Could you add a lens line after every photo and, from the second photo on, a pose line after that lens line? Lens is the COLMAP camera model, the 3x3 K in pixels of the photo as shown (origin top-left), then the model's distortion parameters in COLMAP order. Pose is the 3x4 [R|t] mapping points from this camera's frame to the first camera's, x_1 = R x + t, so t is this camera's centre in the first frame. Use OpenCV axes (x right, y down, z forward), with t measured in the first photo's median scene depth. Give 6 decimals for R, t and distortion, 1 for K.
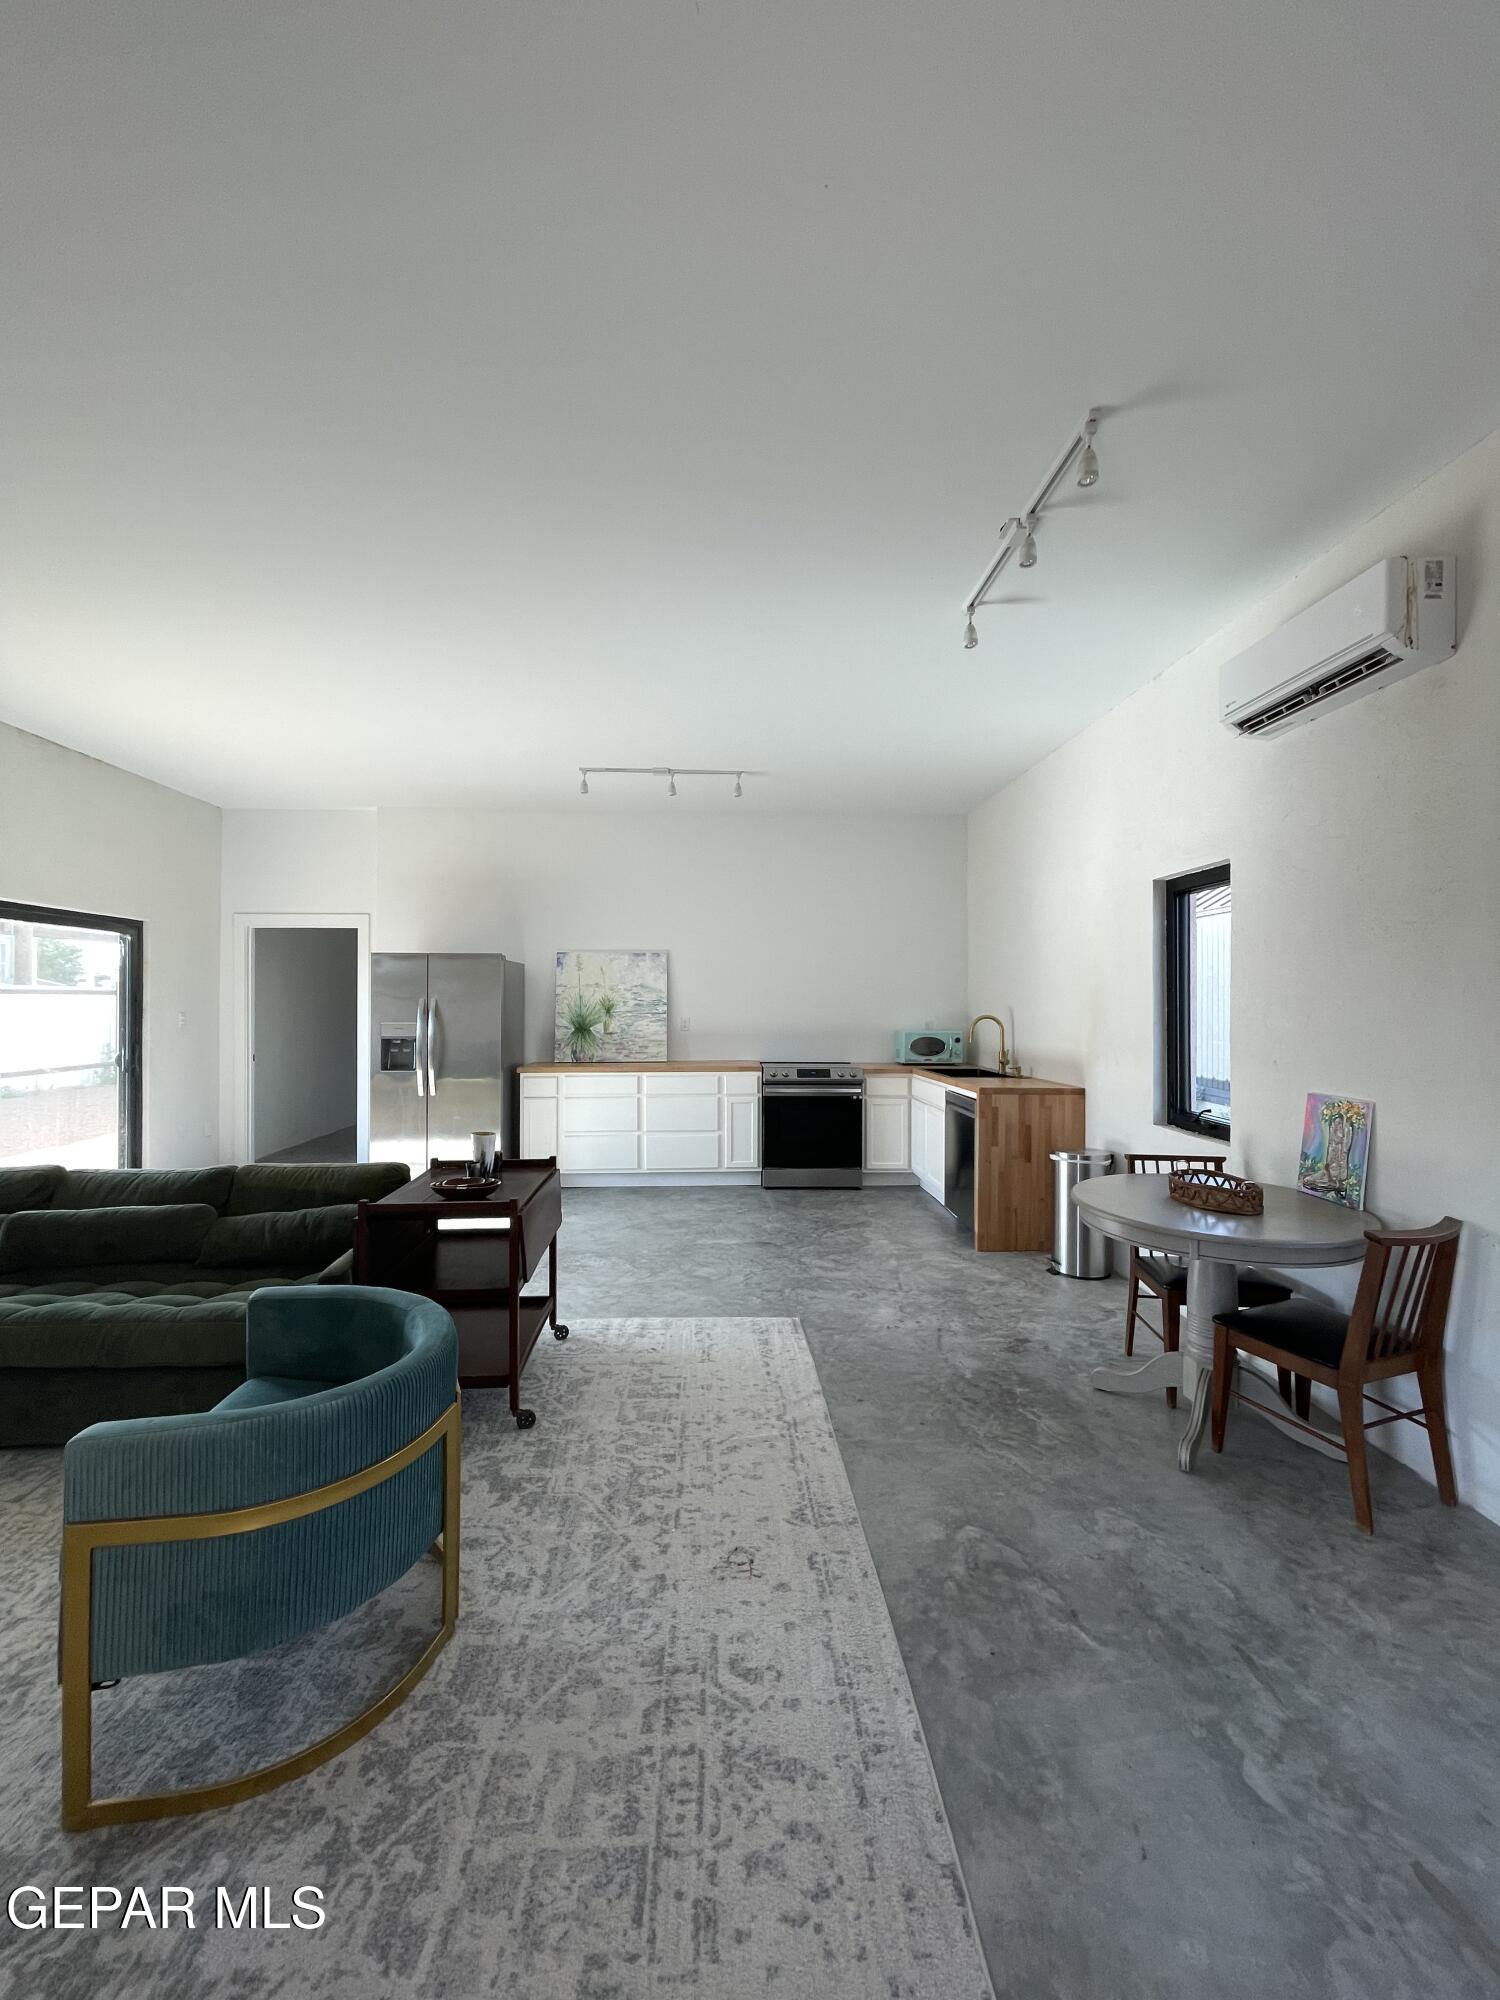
lens RADIAL K [[808.4, 0, 750.3], [0, 808.4, 991.5], [0, 0, 1]] dist [-0.002479, -0.000018]
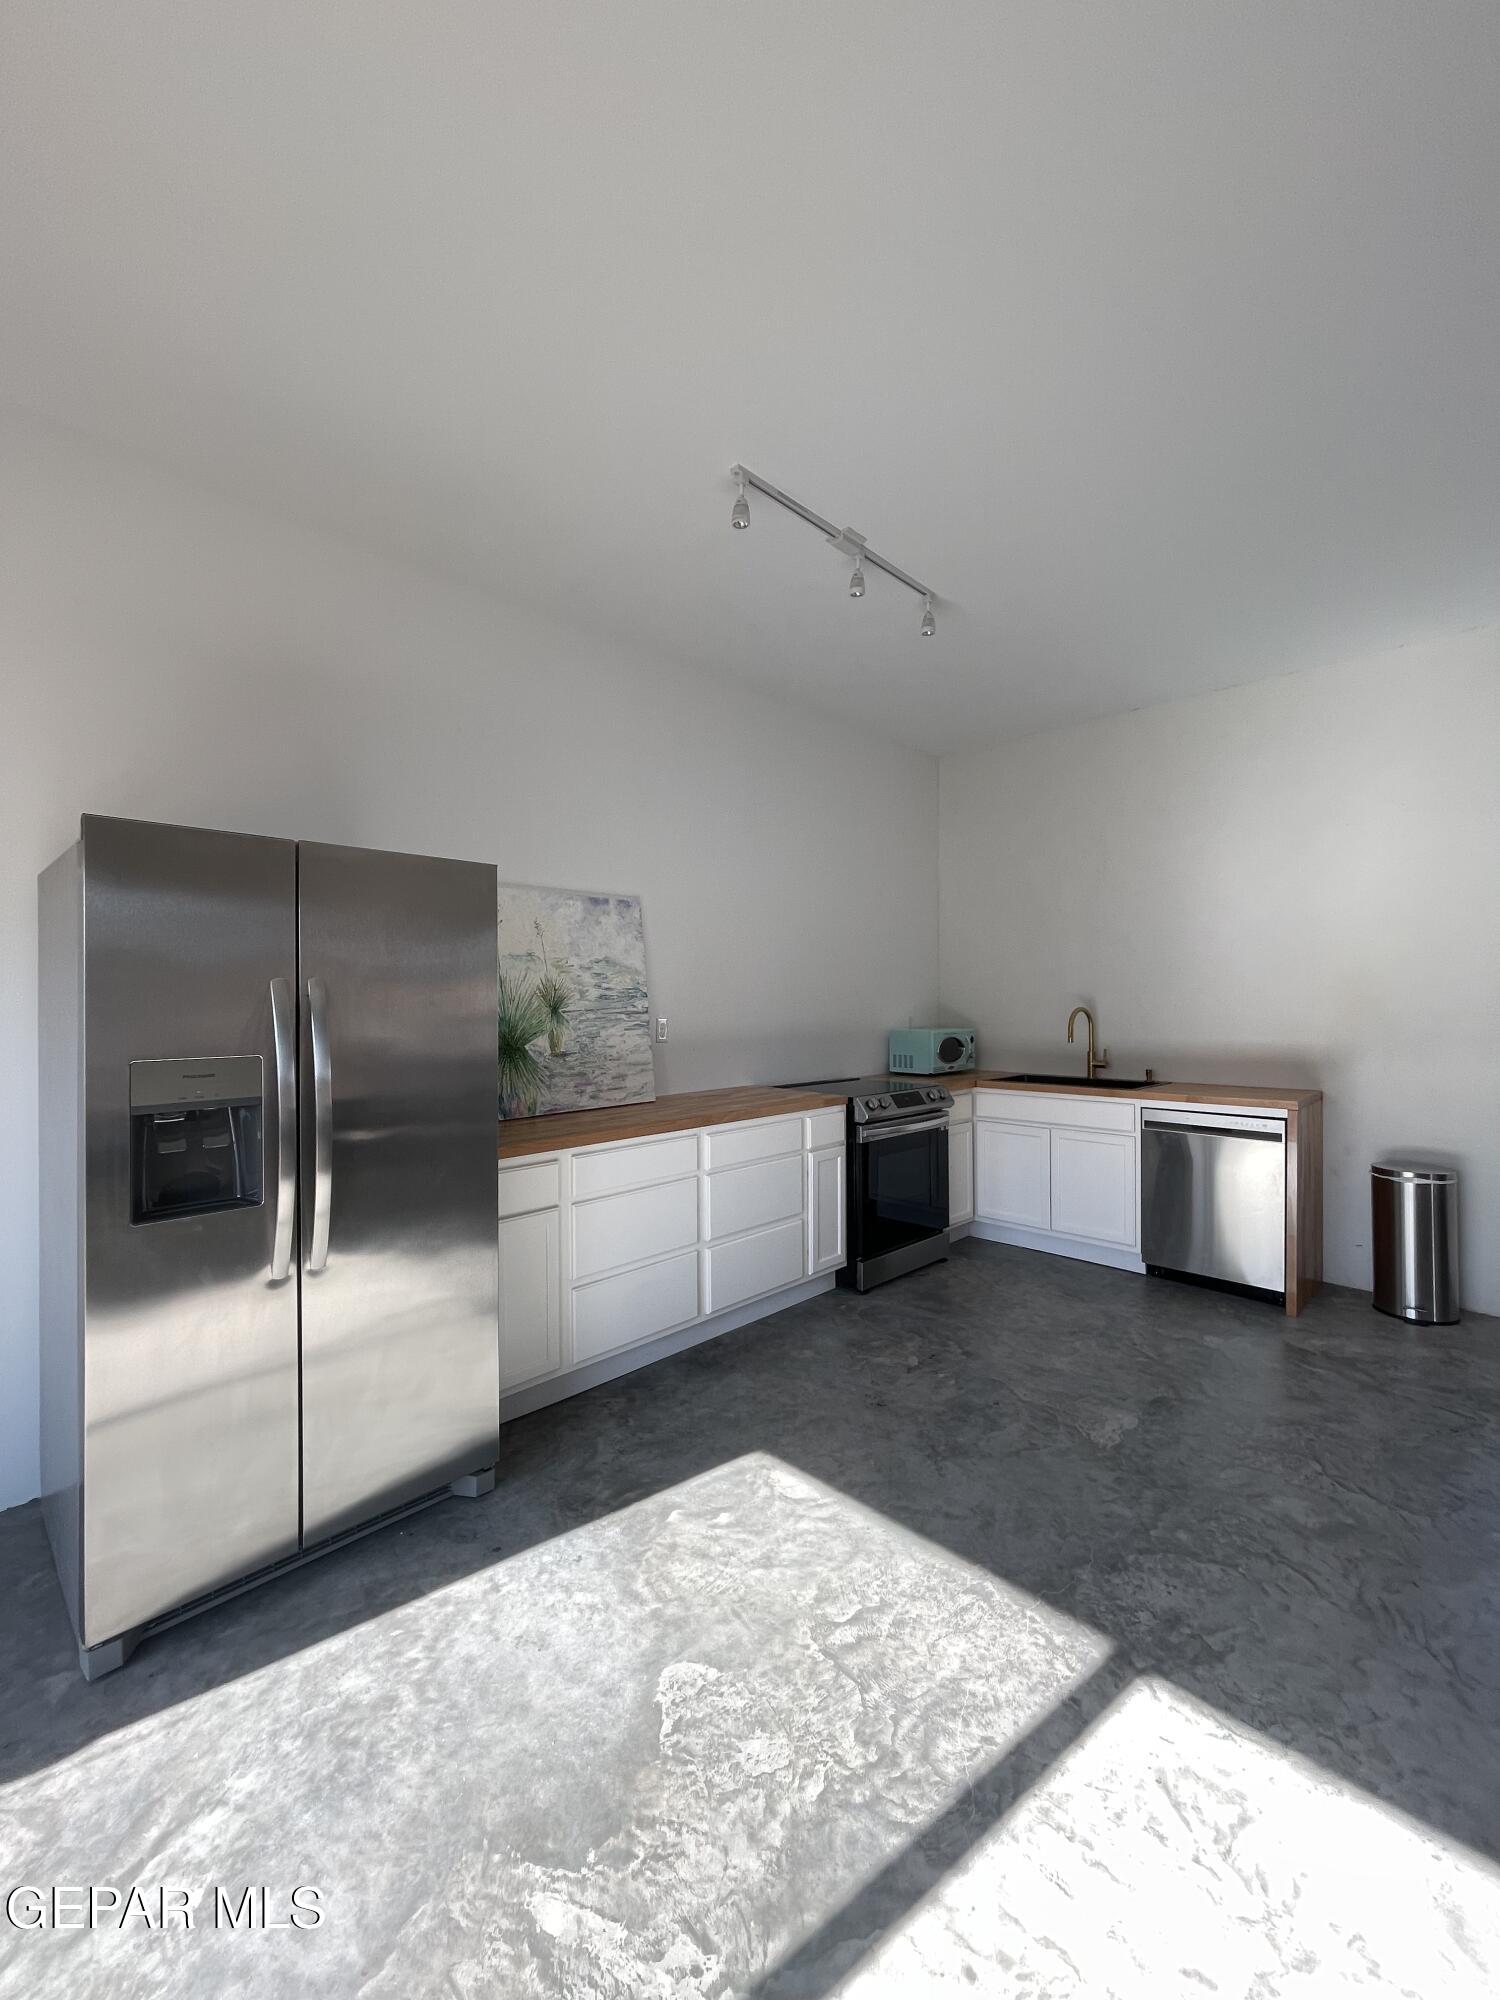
lens RADIAL K [[808.4, 0, 748.5], [0, 808.4, 996.4], [0, 0, 1]] dist [-0.002479, -0.000018]
pose [[0.738689, -0.004668, 0.674030, -0.838117], [-0.003648, 0.999934, 0.010923, 0.019840], [-0.674036, -0.010528, 0.738623, 1.096040]]
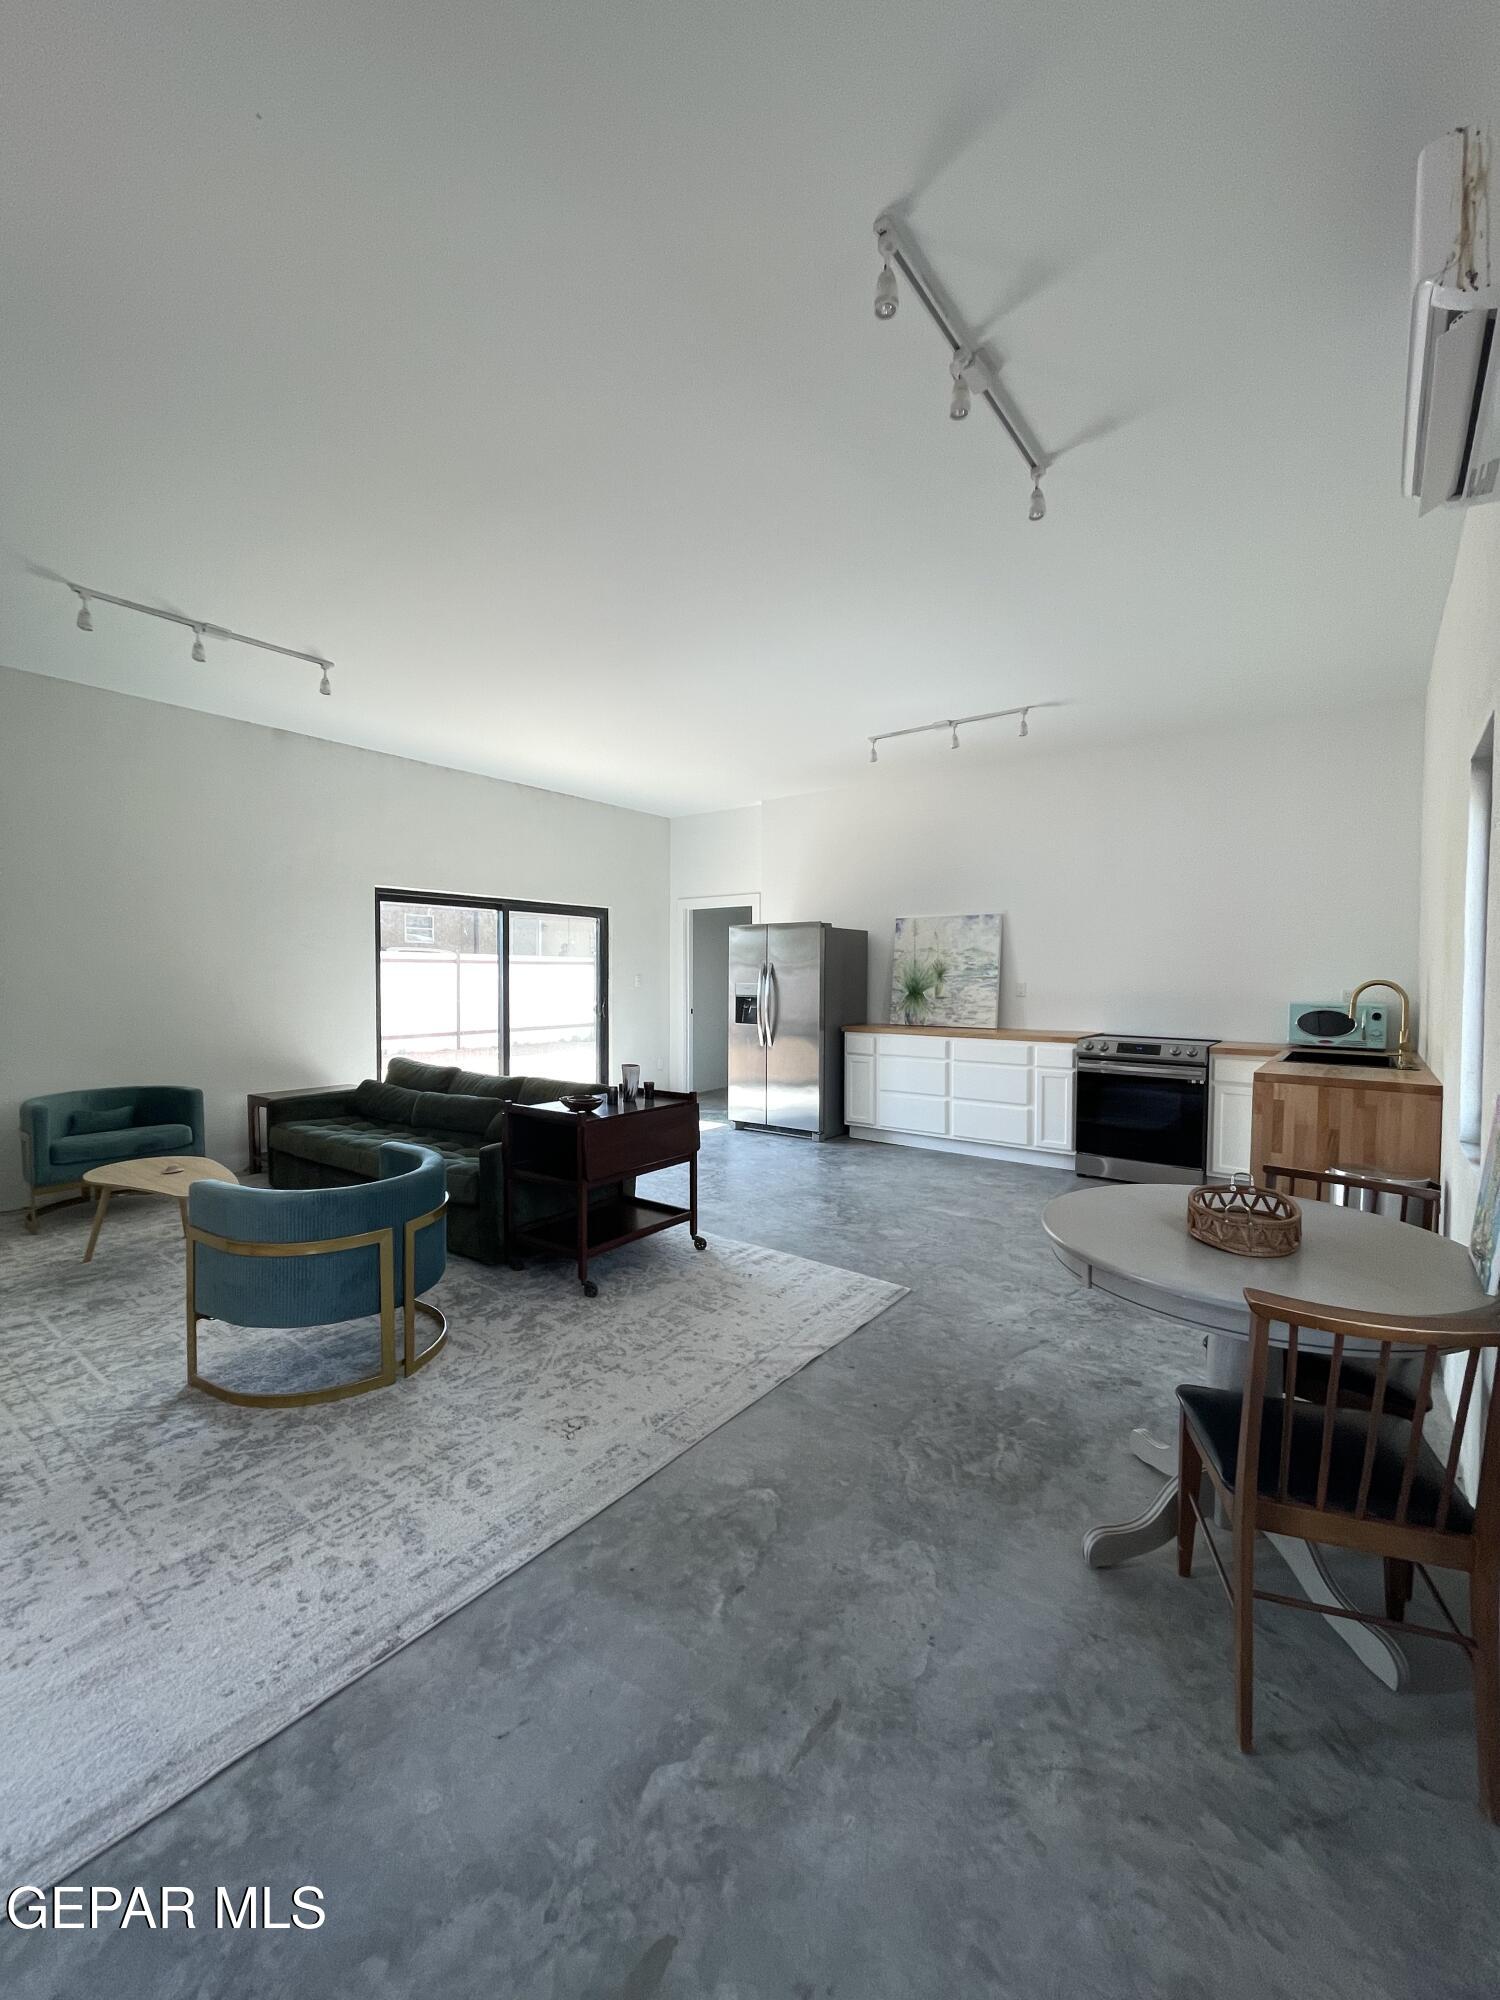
lens RADIAL K [[808.4, 0, 746.8], [0, 808.4, 991.6], [0, 0, 1]] dist [-0.002479, -0.000018]
pose [[0.763381, 0.014823, -0.645779, 0.565757], [0.005815, 0.999538, 0.029818, 0.026018], [0.645922, -0.026518, 0.762942, 0.171140]]
